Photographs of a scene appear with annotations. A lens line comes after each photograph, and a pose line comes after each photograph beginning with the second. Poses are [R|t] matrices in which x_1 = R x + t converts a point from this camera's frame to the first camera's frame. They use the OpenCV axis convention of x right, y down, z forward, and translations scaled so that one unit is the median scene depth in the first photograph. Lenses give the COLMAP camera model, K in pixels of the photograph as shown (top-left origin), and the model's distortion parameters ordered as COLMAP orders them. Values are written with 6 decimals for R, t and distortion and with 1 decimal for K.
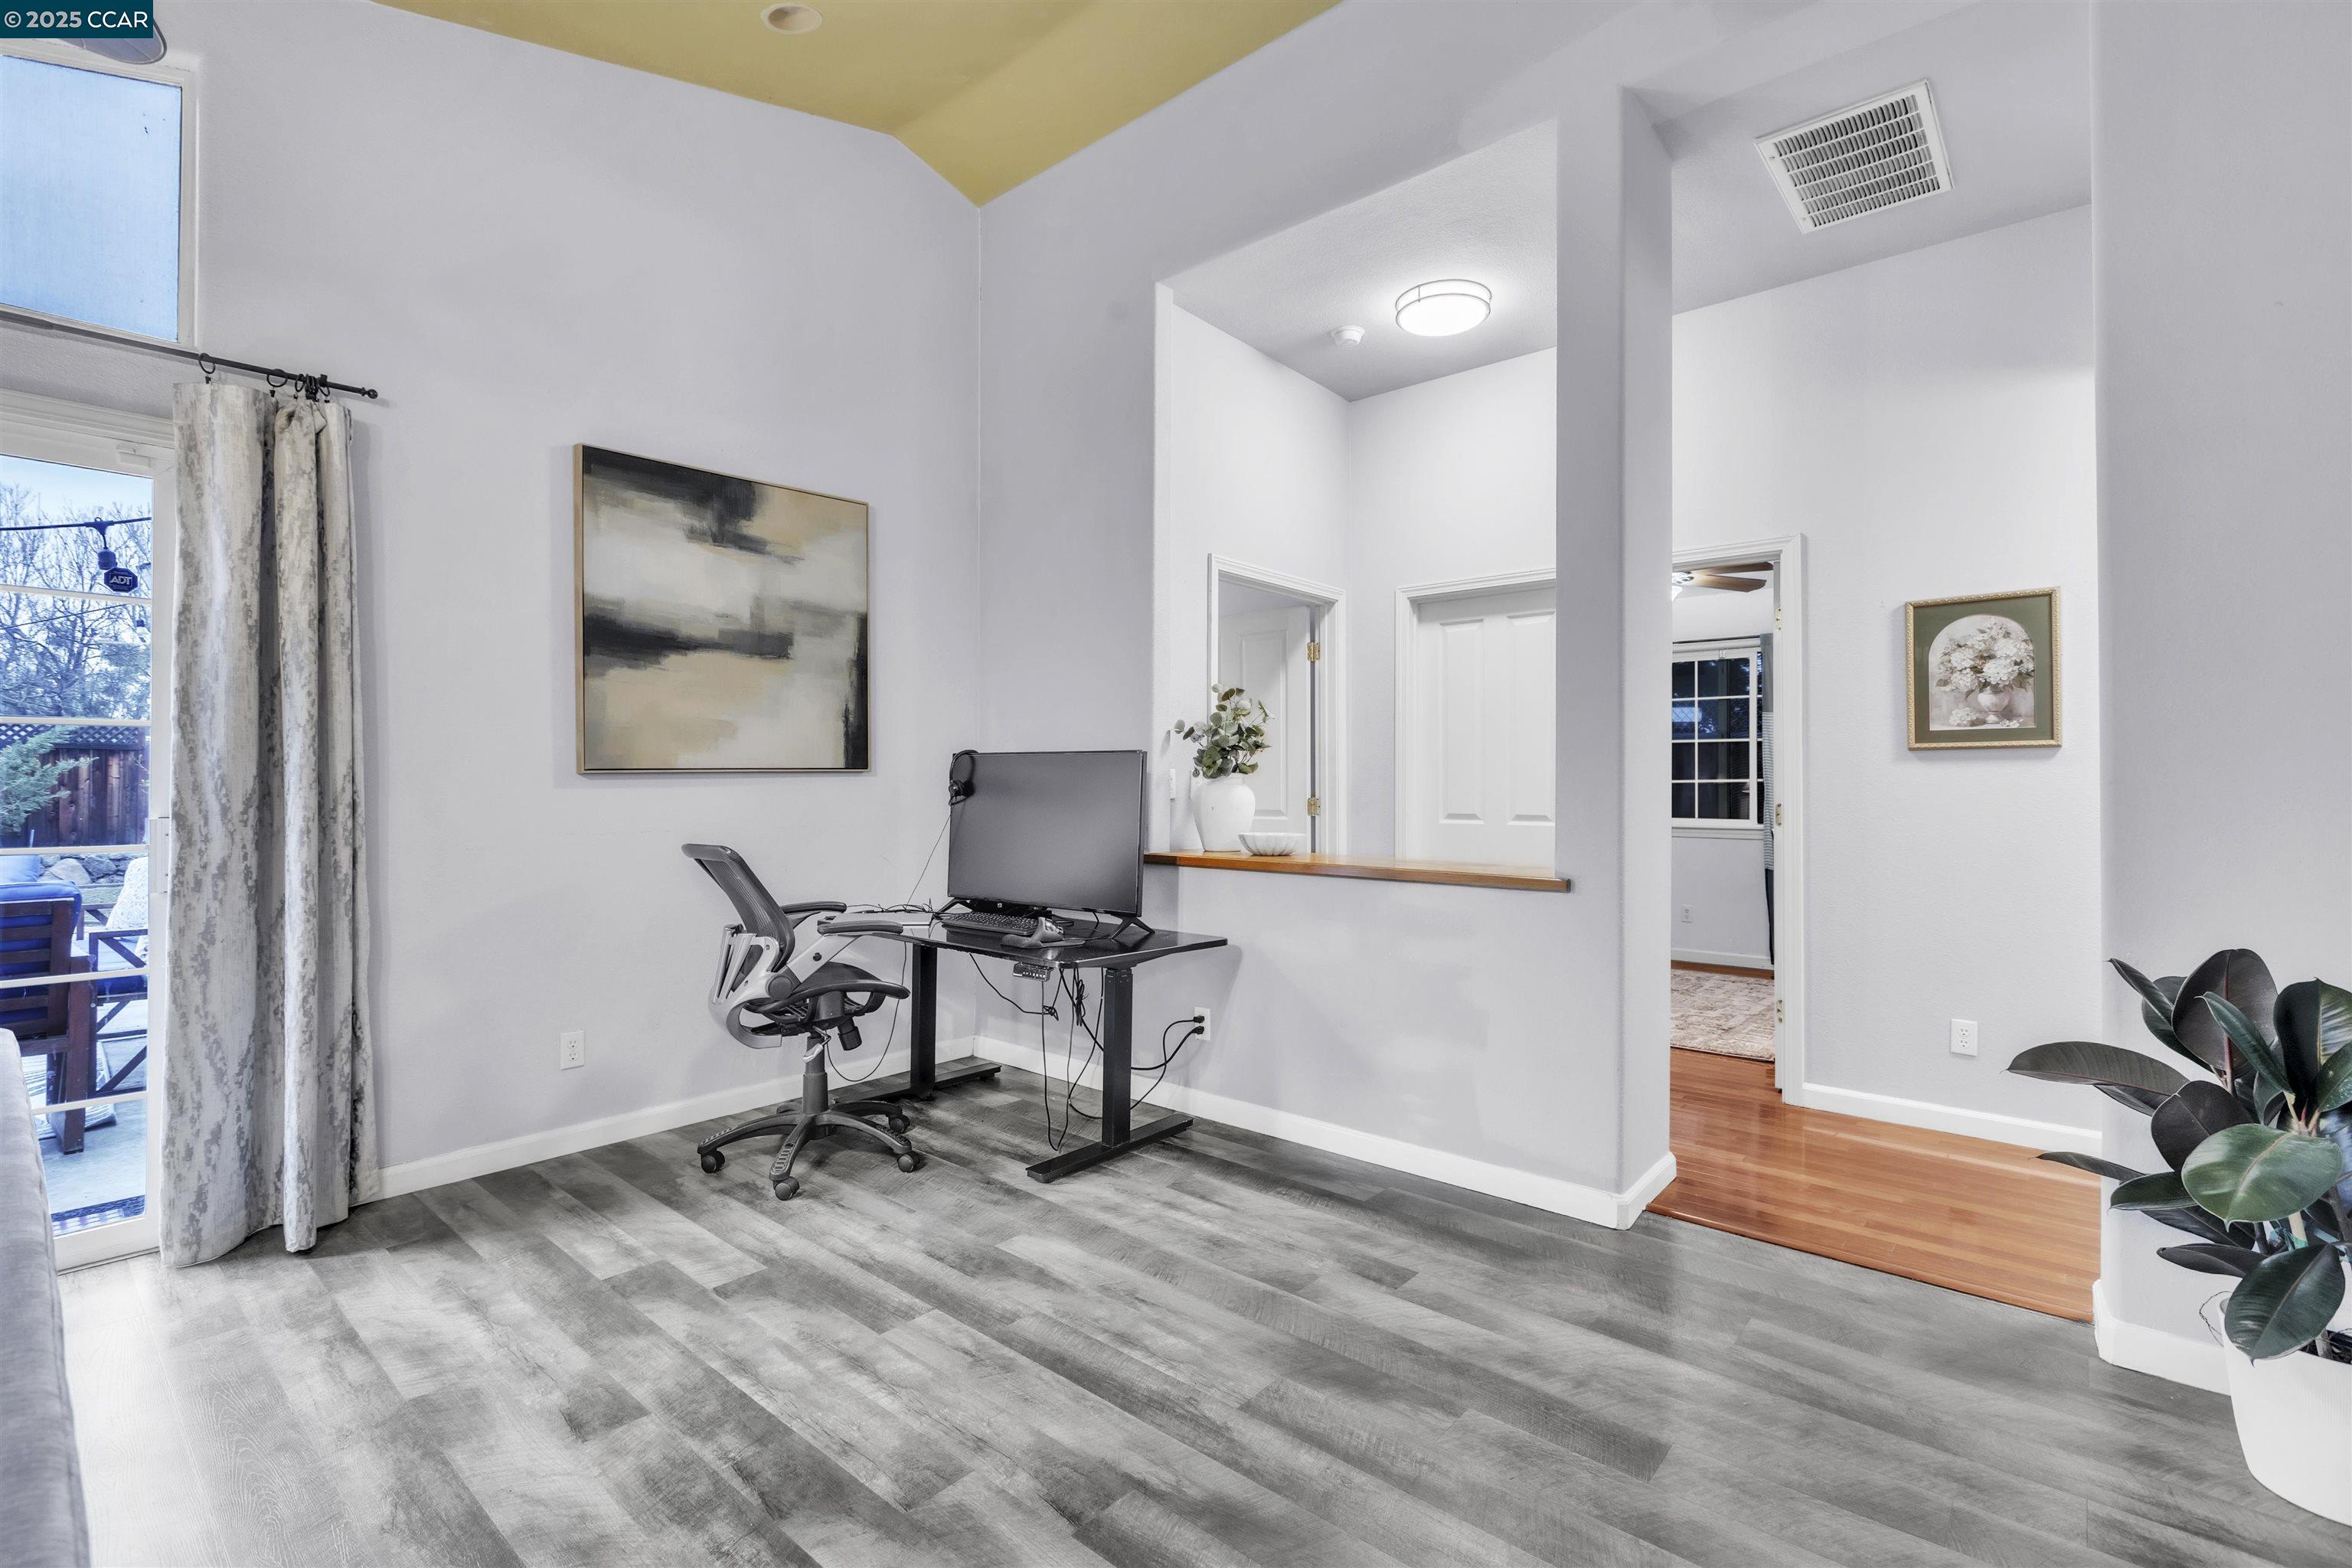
lens RADIAL K [[1049.8, 0, 1175.4], [0, 1049.8, 775.6], [0, 0, 1]] dist [-0.001567, -0.000194]
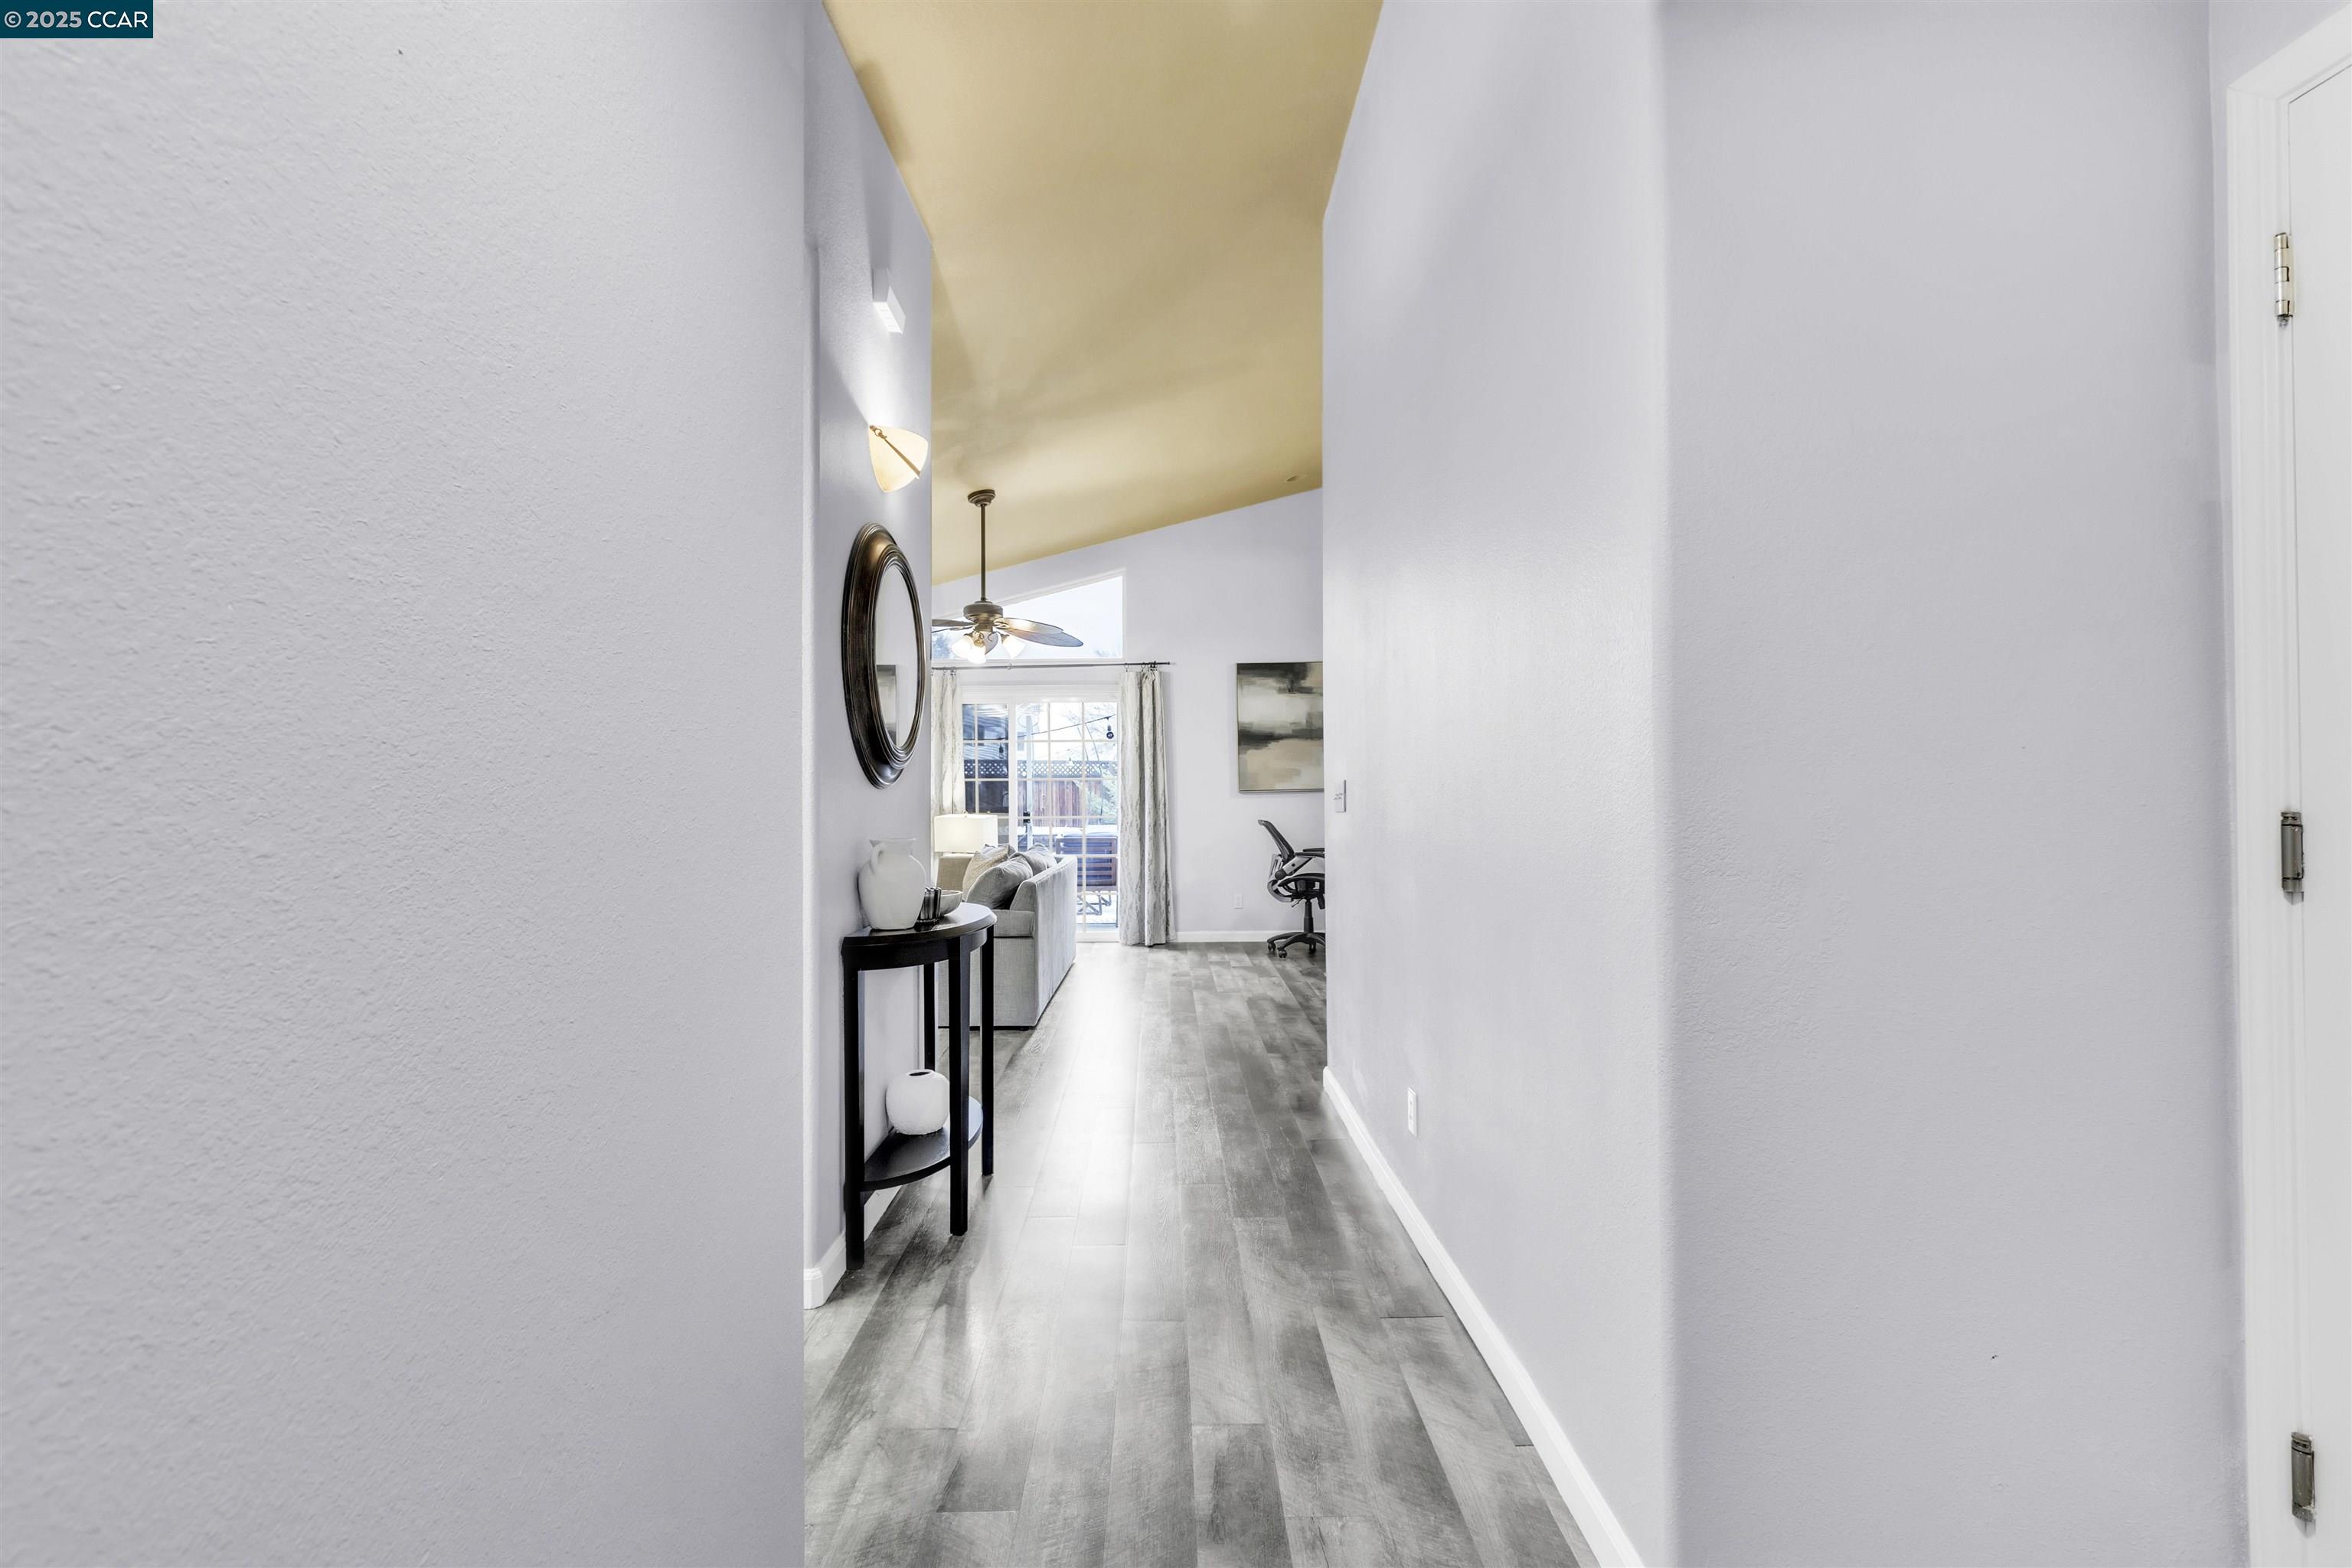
lens RADIAL K [[1049.8, 0, 1170.6], [0, 1049.8, 786.9], [0, 0, 1]] dist [-0.001567, -0.000194]
pose [[0.666439, -0.013978, -0.745428, 1.165968], [0.014481, 0.999878, -0.005803, -0.003429], [0.745419, -0.006927, 0.666560, -0.780429]]
